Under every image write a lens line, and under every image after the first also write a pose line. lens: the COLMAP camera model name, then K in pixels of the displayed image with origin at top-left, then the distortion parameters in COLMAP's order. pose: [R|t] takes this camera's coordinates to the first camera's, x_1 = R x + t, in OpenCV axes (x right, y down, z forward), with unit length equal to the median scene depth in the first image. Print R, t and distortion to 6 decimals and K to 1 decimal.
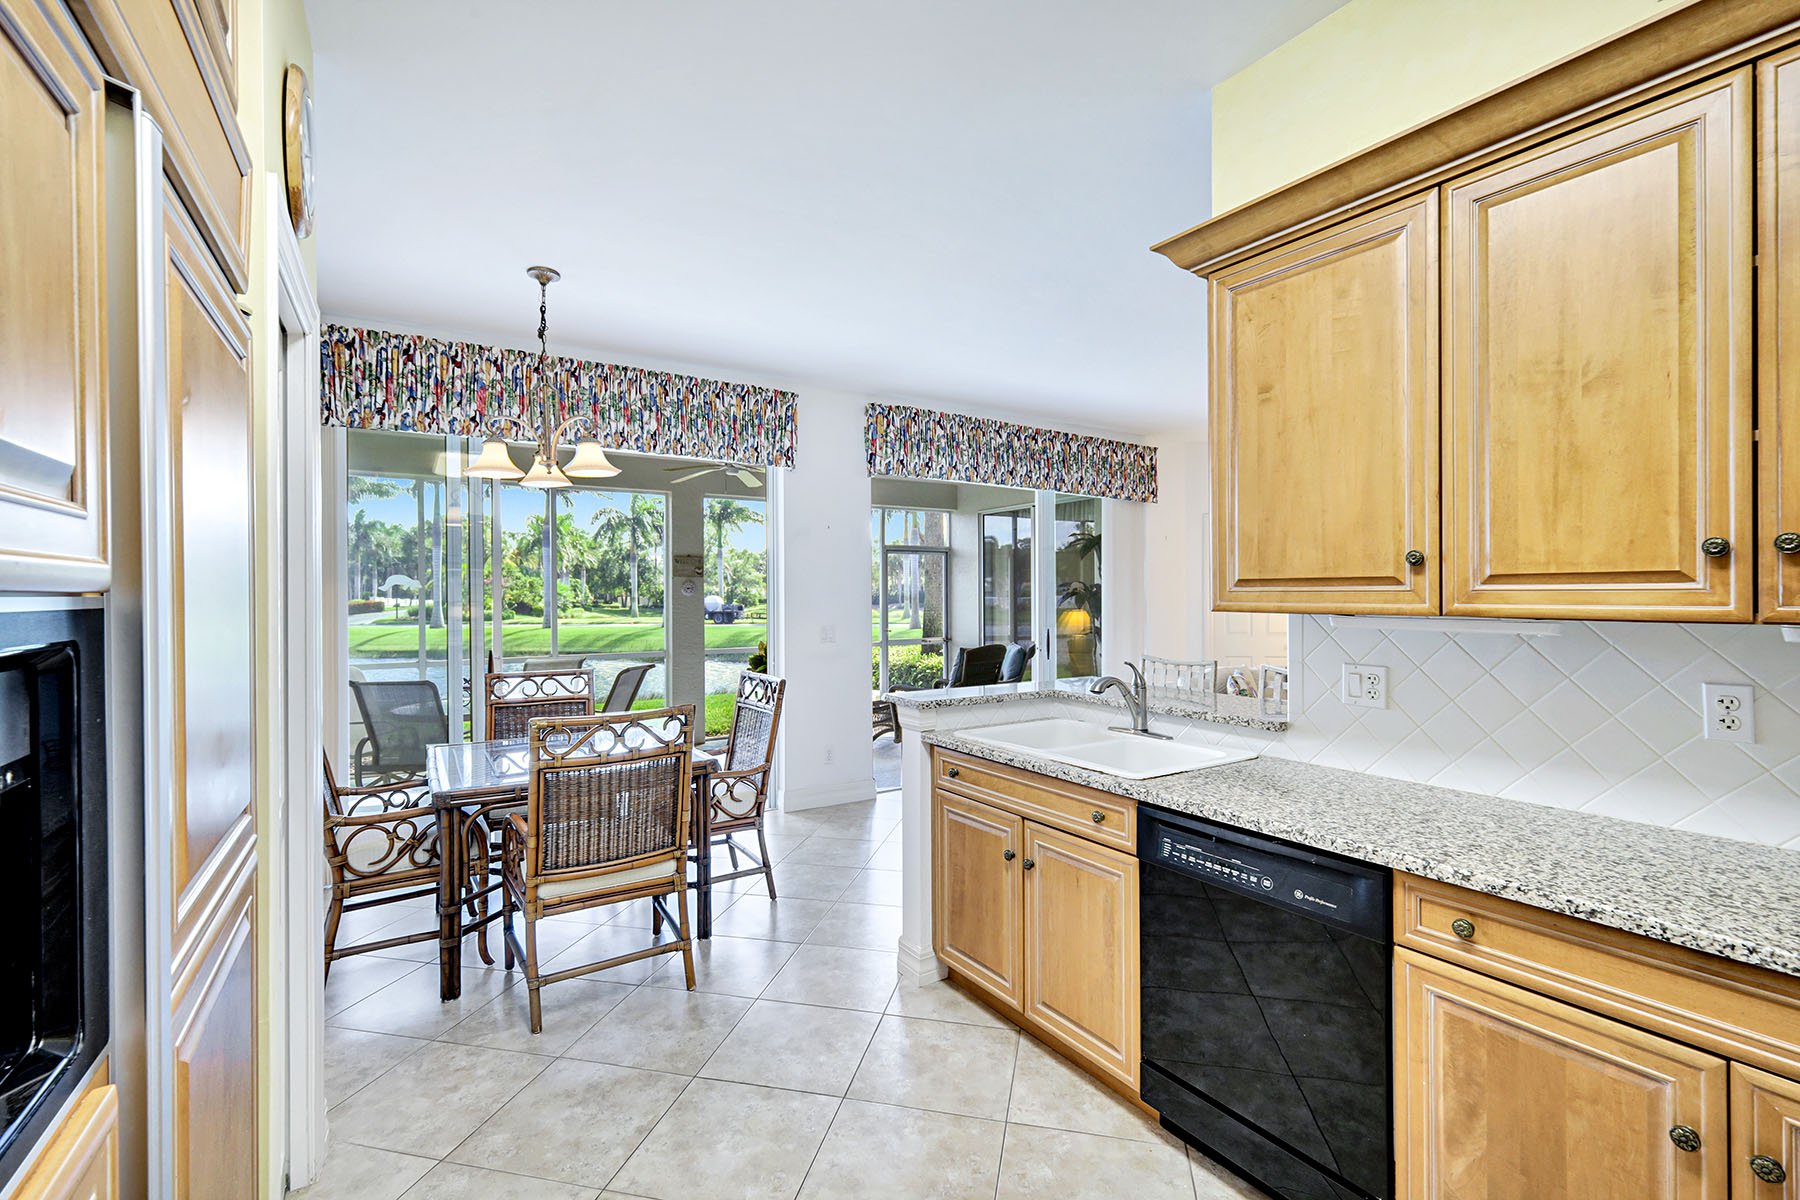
lens RADIAL K [[788.8, 0, 893.5], [0, 788.8, 592.9], [0, 0, 1]] dist [0.006545, -0.001153]
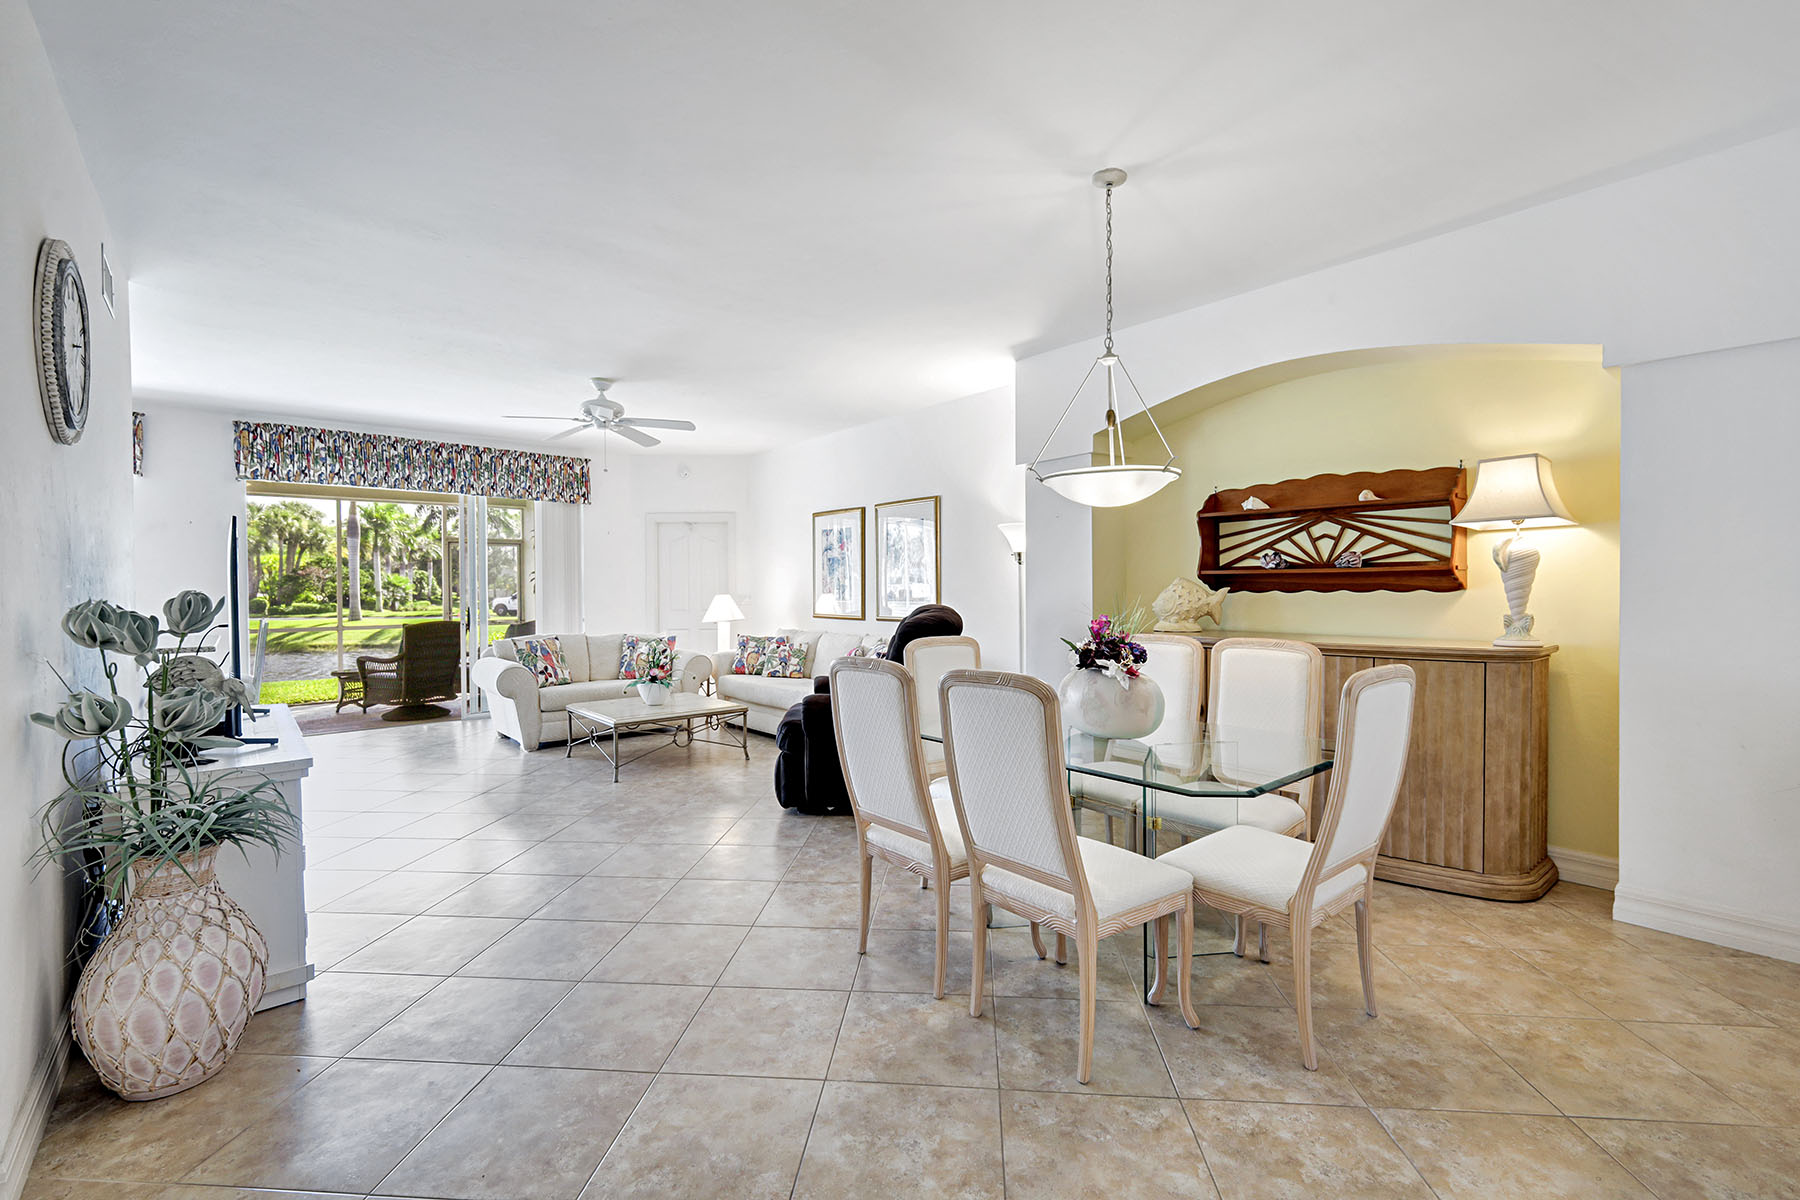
lens RADIAL K [[788.8, 0, 903.3], [0, 788.8, 595.9], [0, 0, 1]] dist [0.006545, -0.001153]
pose [[0.990164, -0.003734, 0.139863, 1.870160], [0.001811, 0.999902, 0.013880, 0.035257], [-0.139901, -0.013490, 0.990074, -0.826431]]
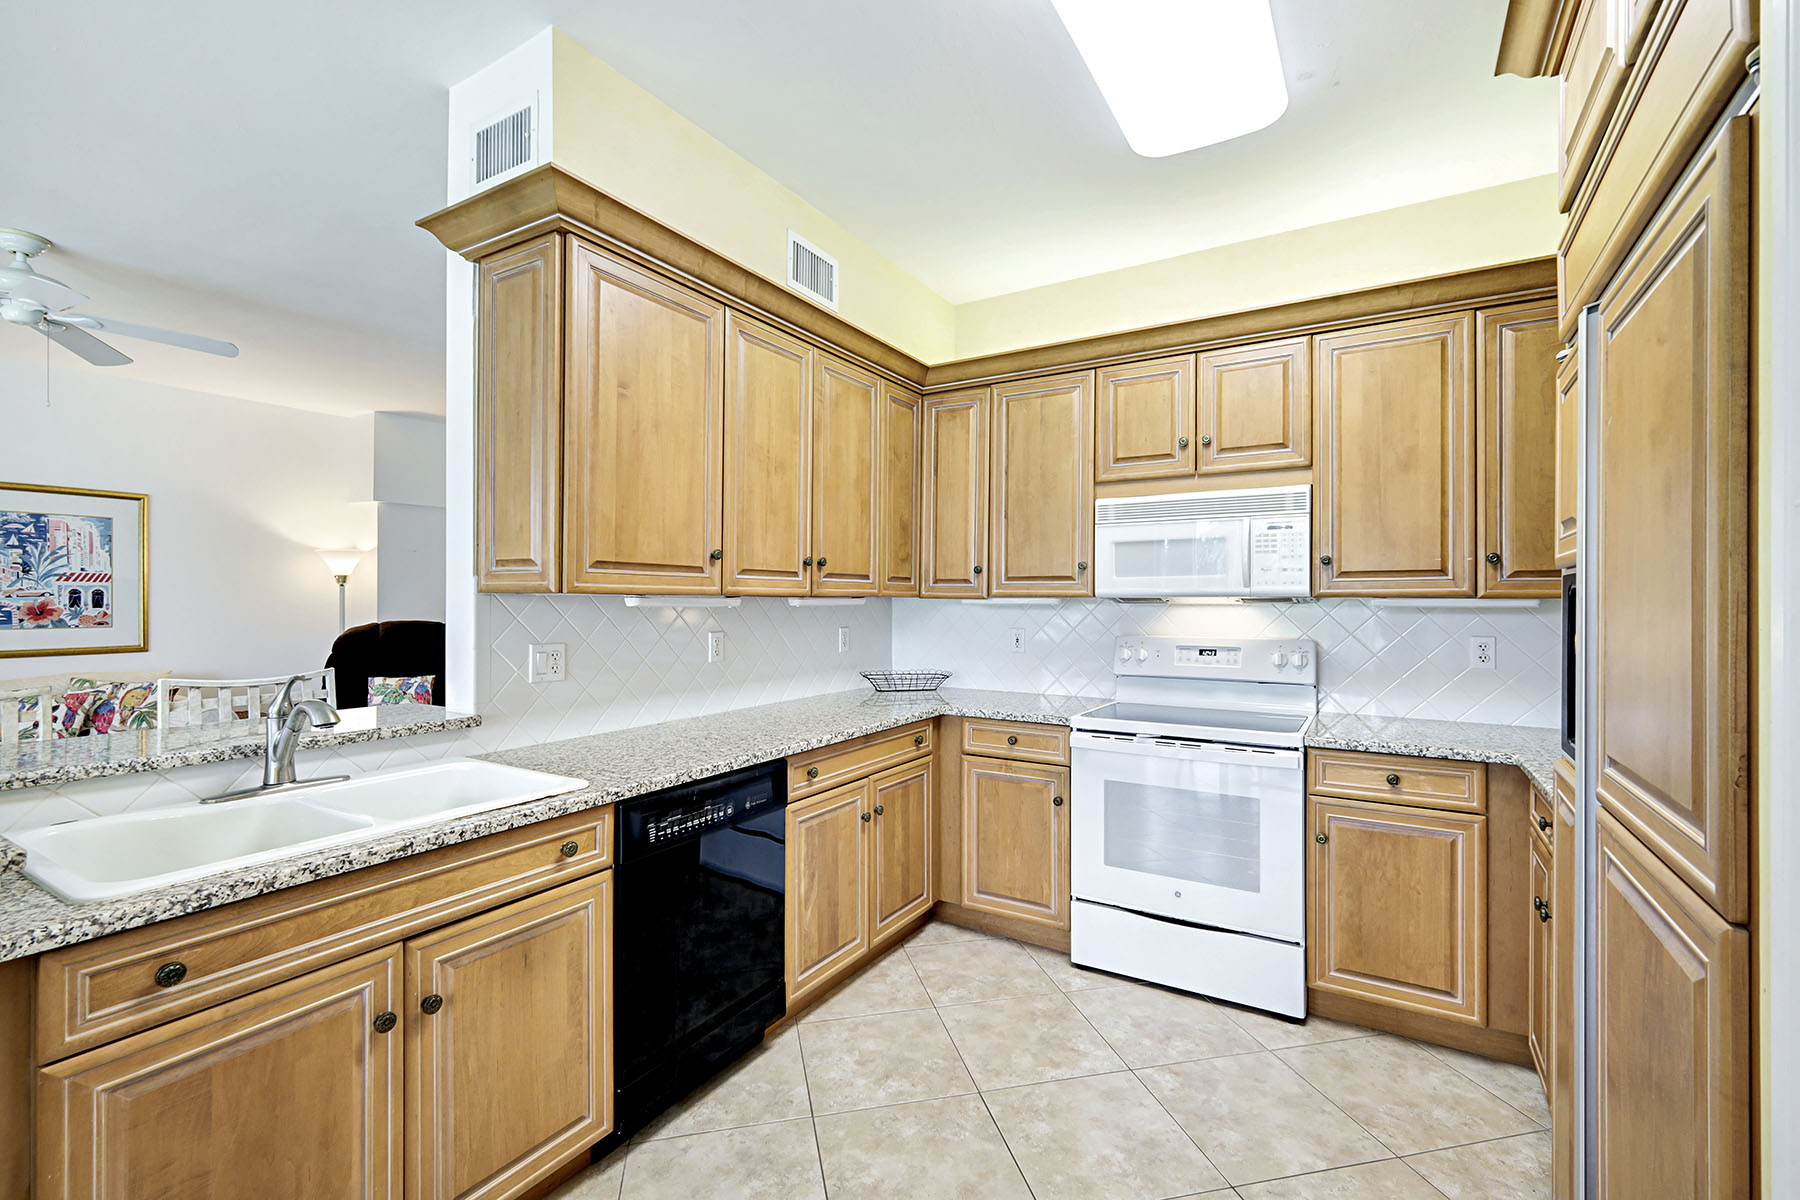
lens RADIAL K [[788.8, 0, 900.0], [0, 788.8, 598.4], [0, 0, 1]] dist [0.006545, -0.001153]
pose [[-0.445048, 0.006366, 0.895484, -0.540558], [-0.002541, 0.999962, -0.008371, 0.032515], [-0.895503, -0.006001, -0.445015, 0.943330]]
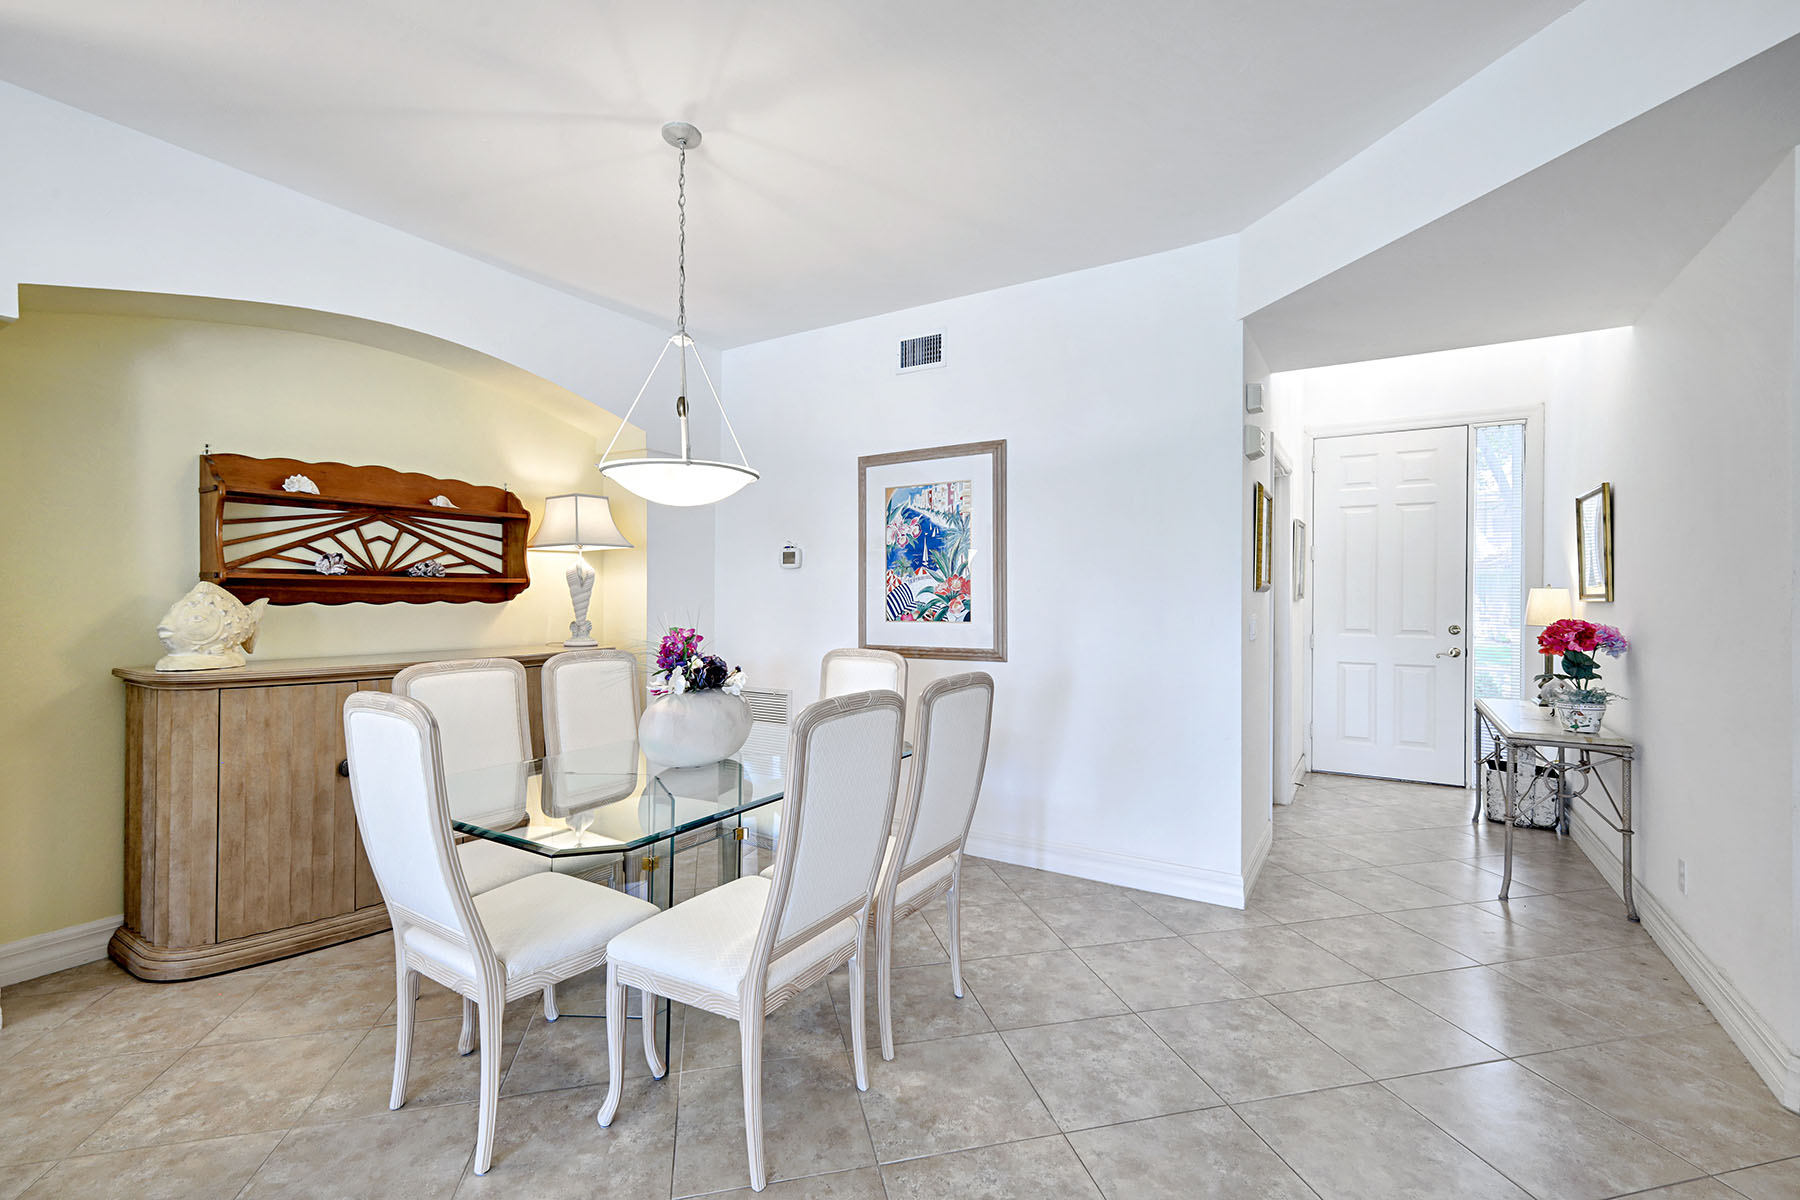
lens RADIAL K [[788.8, 0, 891.4], [0, 788.8, 615.0], [0, 0, 1]] dist [0.006545, -0.001153]
pose [[-0.444282, -0.018146, 0.895703, 1.262746], [-0.004548, 0.999828, 0.017999, 0.042306], [-0.895876, 0.003923, -0.444288, 0.576079]]
